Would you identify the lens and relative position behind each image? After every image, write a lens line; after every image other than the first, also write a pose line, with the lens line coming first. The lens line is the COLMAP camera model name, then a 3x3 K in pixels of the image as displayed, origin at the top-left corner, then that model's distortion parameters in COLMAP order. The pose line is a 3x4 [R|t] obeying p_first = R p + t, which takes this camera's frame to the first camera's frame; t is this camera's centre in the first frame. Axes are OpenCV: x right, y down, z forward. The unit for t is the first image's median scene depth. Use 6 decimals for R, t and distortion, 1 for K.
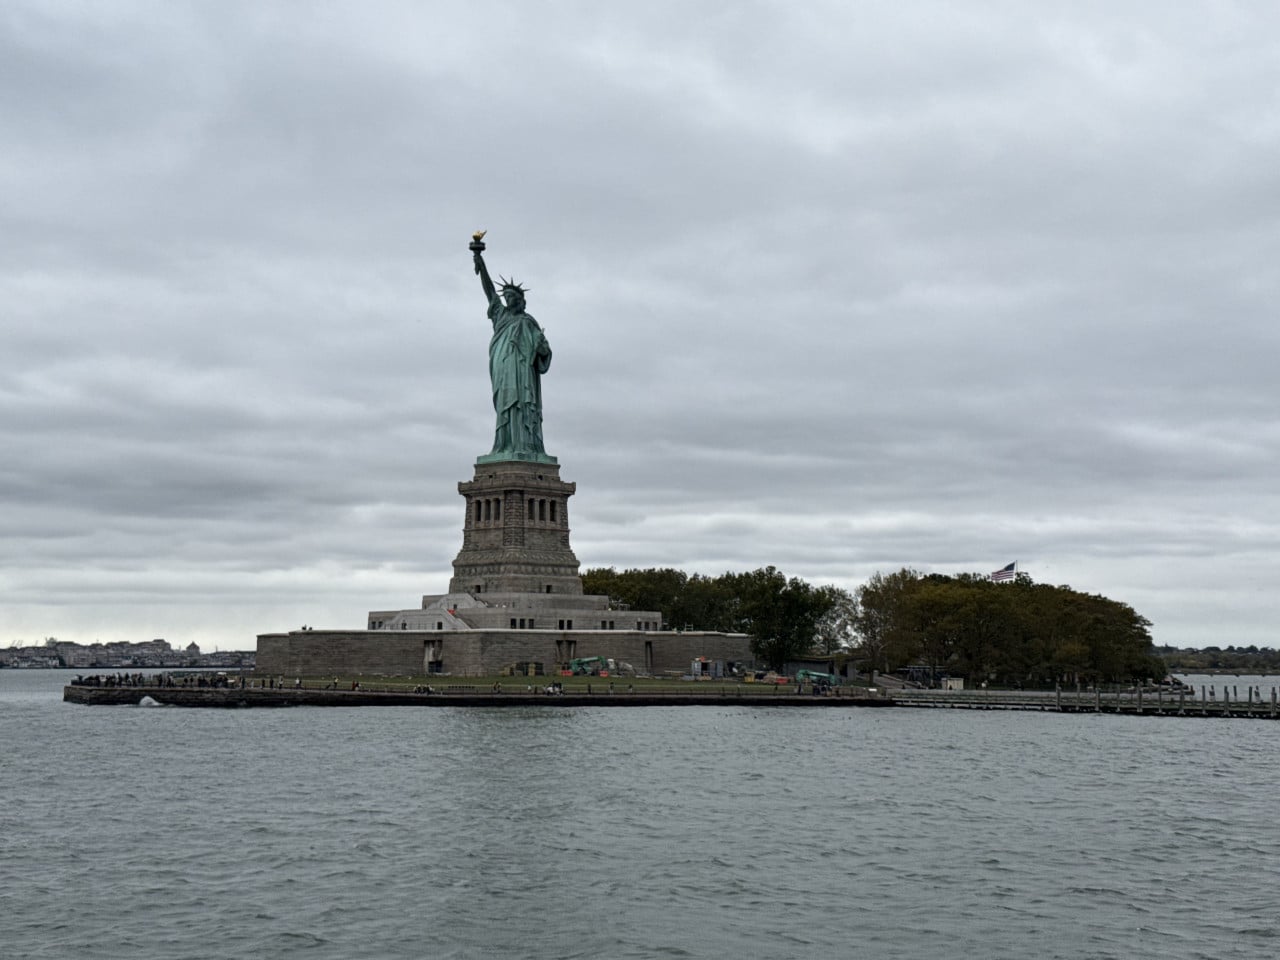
lens RADIAL K [[1903.8, 0, 640.0], [0, 1903.8, 480.0], [0, 0, 1]] dist [0.136195, -0.061889]
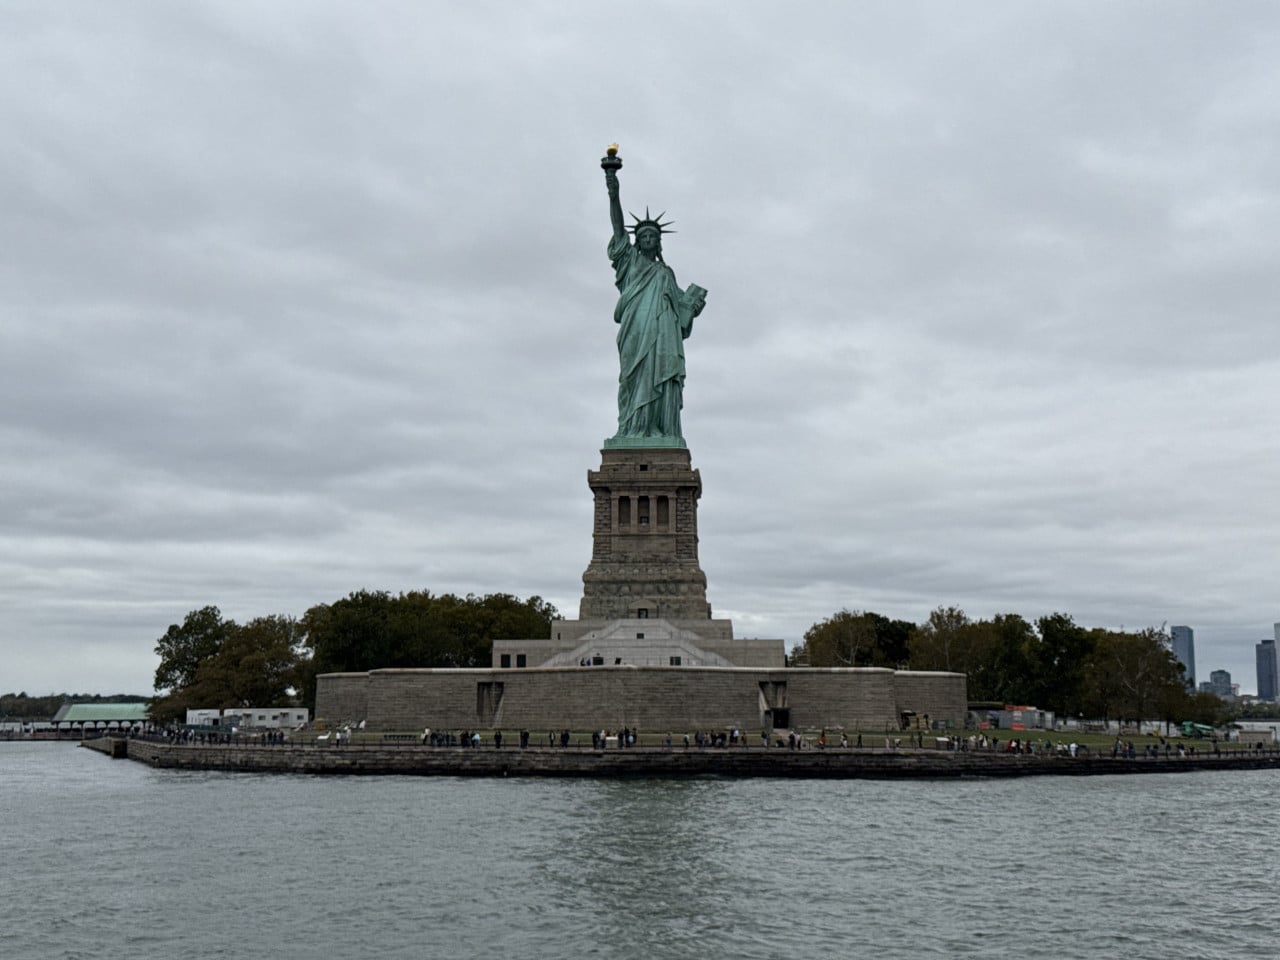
lens RADIAL K [[1903.8, 0, 640.0], [0, 1903.8, 480.0], [0, 0, 1]] dist [0.136195, -0.061889]
pose [[0.742645, 0.077568, 0.665177, -0.589191], [-0.061973, 0.996967, -0.047068, 0.039790], [-0.666811, -0.006268, 0.745200, 0.436756]]
